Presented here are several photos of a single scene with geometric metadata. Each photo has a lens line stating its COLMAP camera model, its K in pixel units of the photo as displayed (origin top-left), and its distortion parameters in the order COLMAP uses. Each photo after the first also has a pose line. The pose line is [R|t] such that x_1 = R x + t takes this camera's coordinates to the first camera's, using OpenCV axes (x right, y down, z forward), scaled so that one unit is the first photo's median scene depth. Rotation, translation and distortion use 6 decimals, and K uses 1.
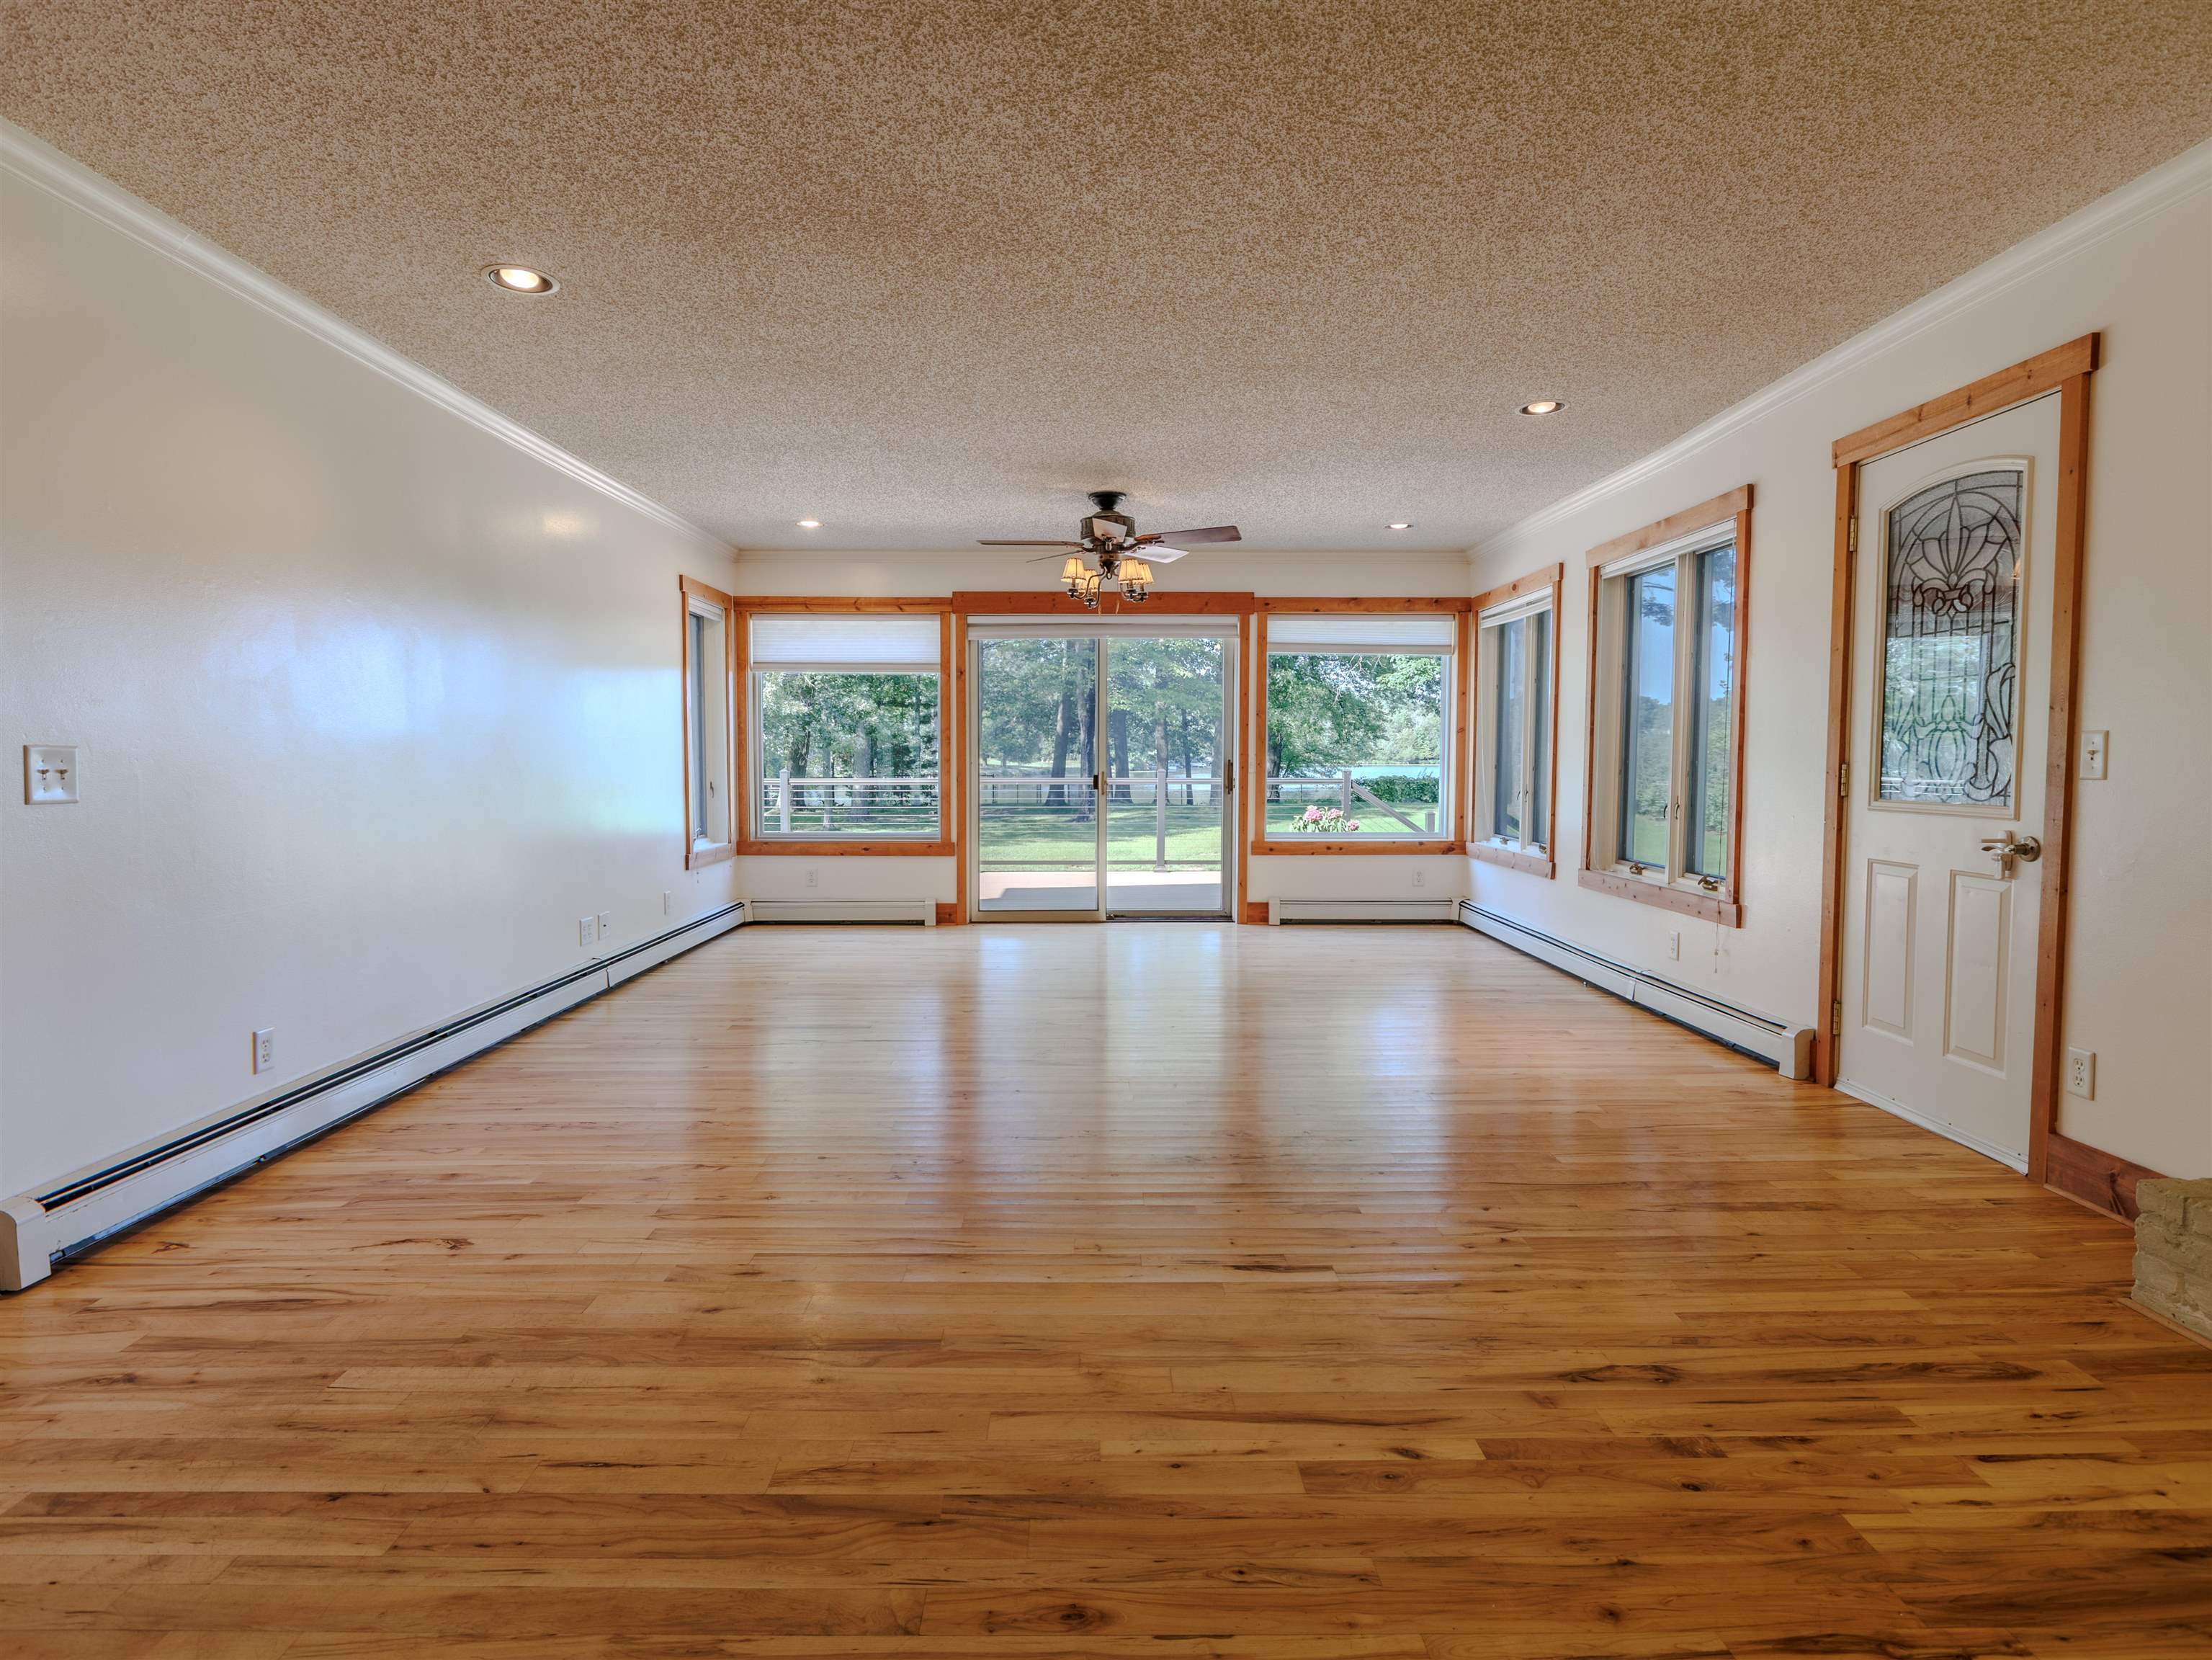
lens RADIAL K [[1233.6, 0, 1096.5], [0, 1233.6, 824.0], [0, 0, 1]] dist [0.001396, -0.000283]
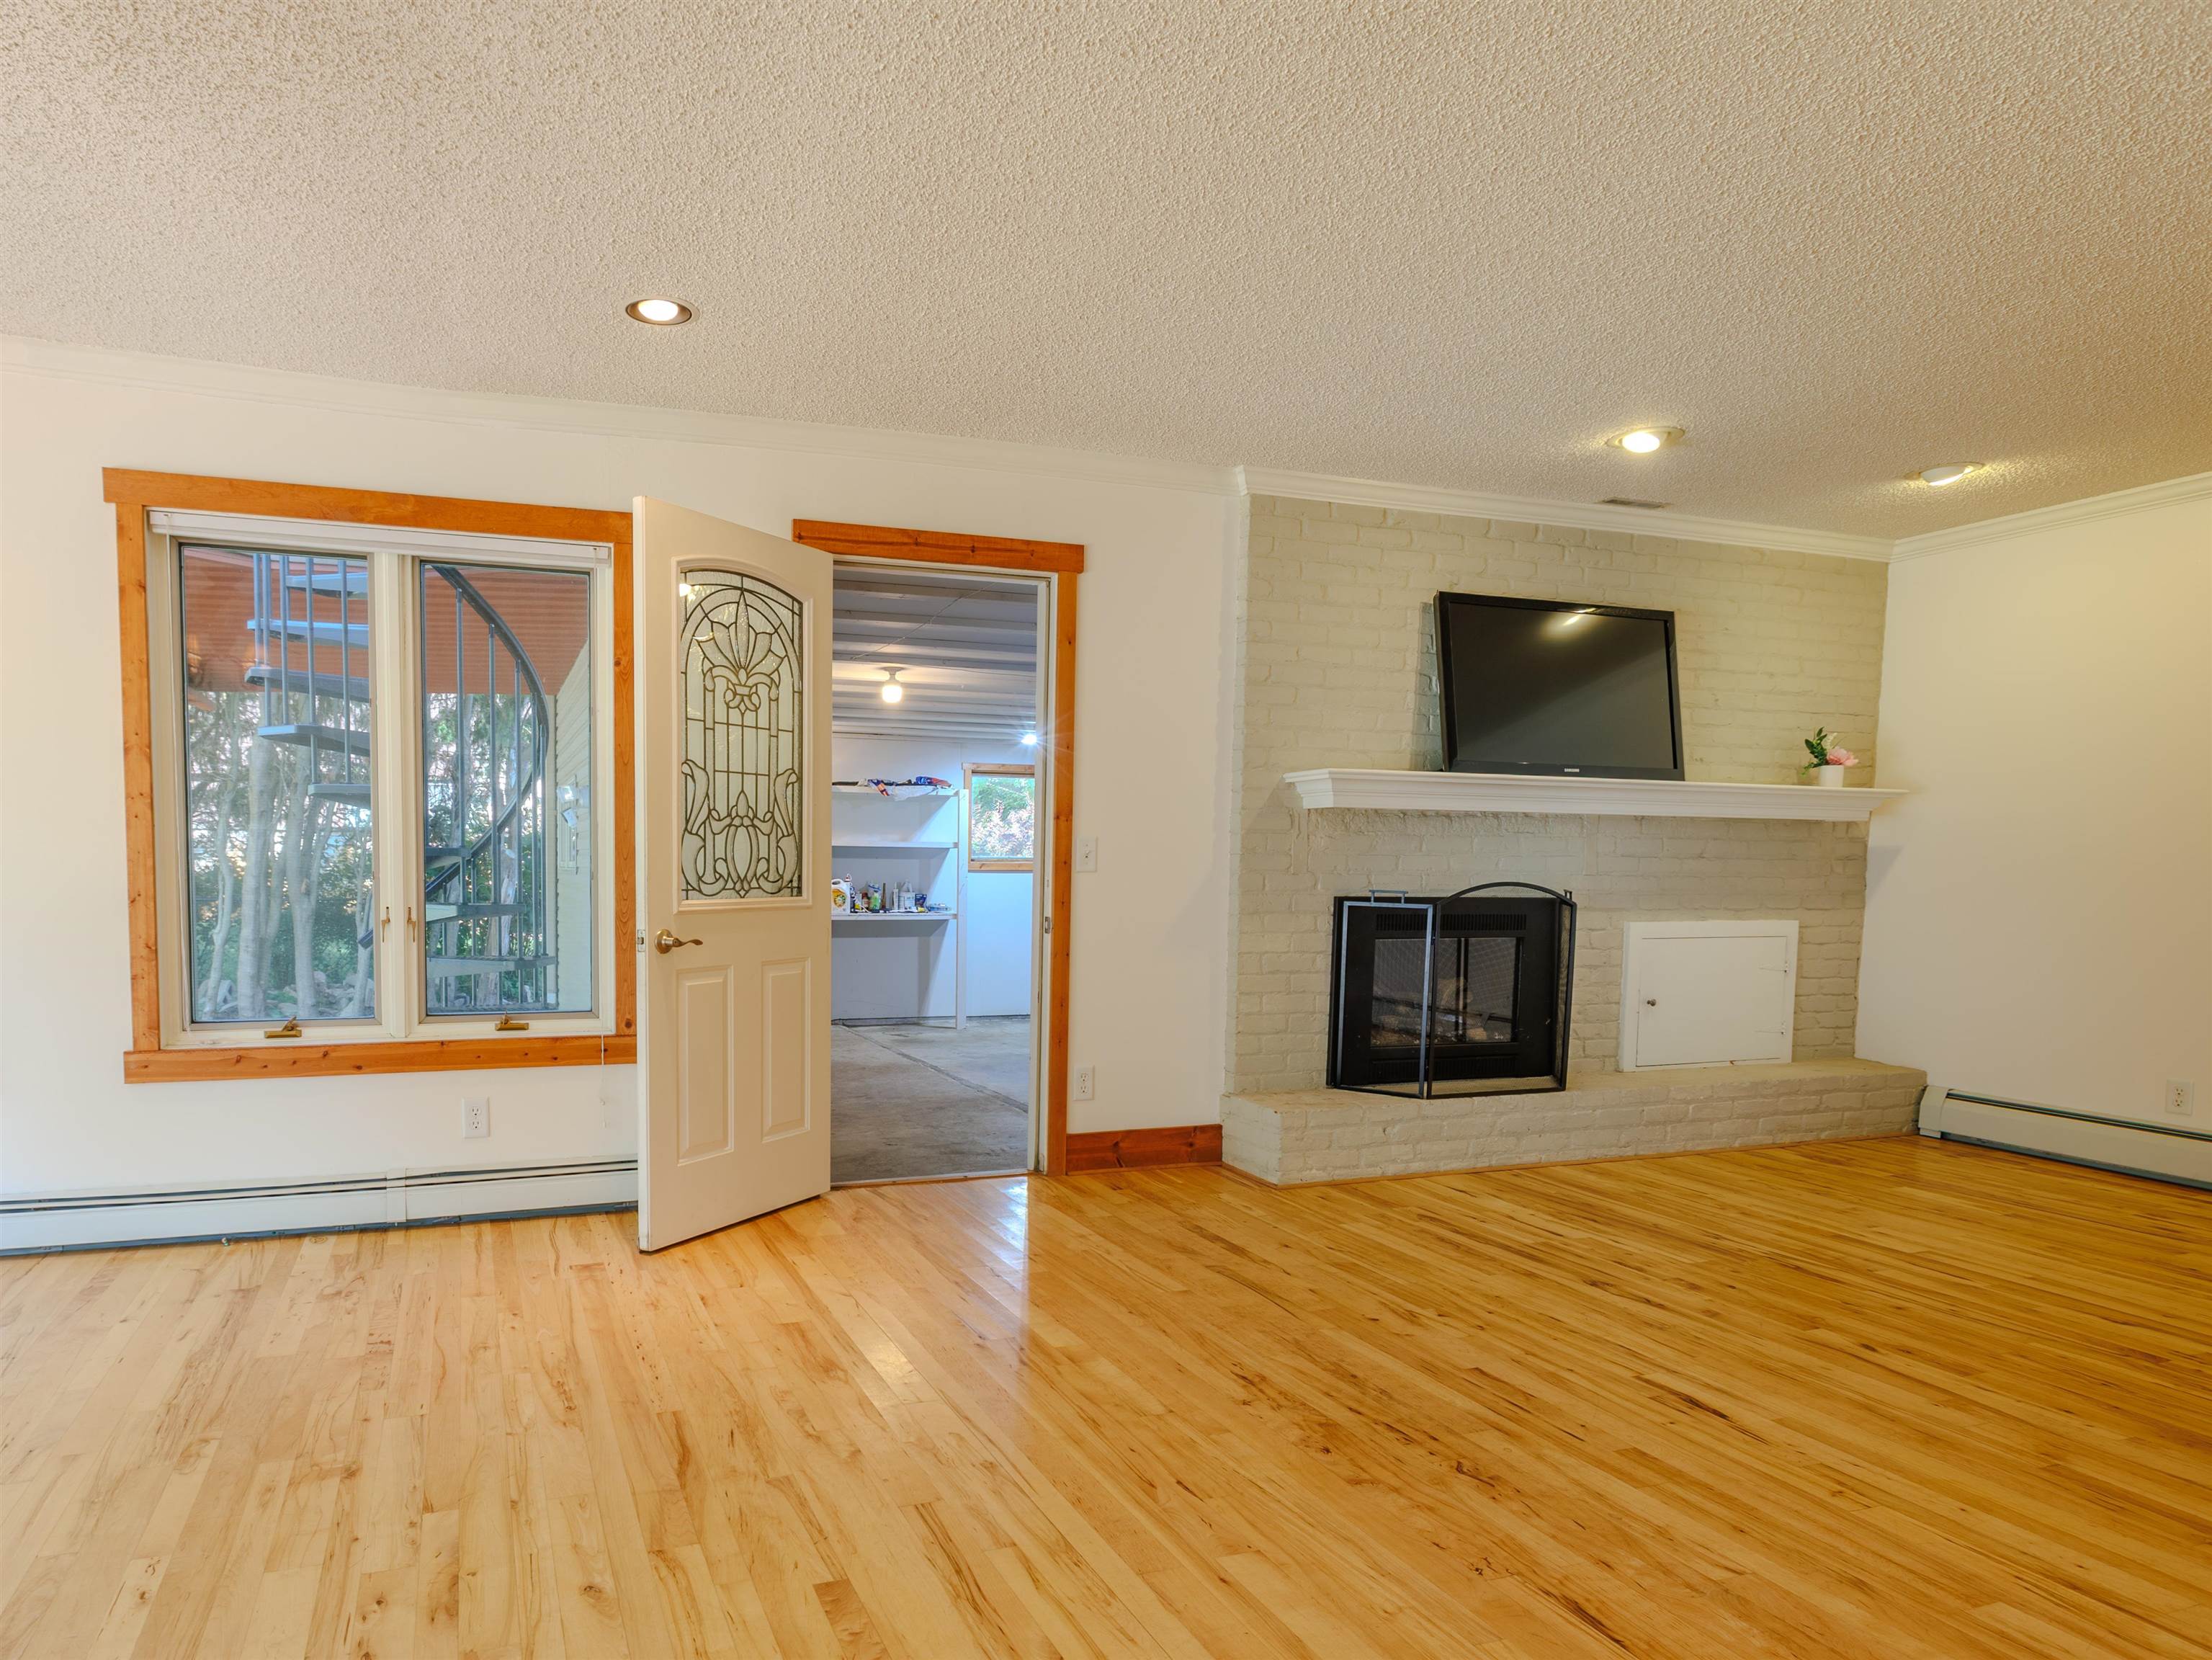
lens RADIAL K [[1291.0, 0, 945.5], [0, 1291.0, 915.8], [0, 0, 1]] dist [0.001151, -0.001924]
pose [[-0.330750, -0.042272, 0.942771, -0.228739], [0.046317, 0.997065, 0.060956, -0.036048], [-0.942581, 0.063827, -0.327822, 0.729042]]
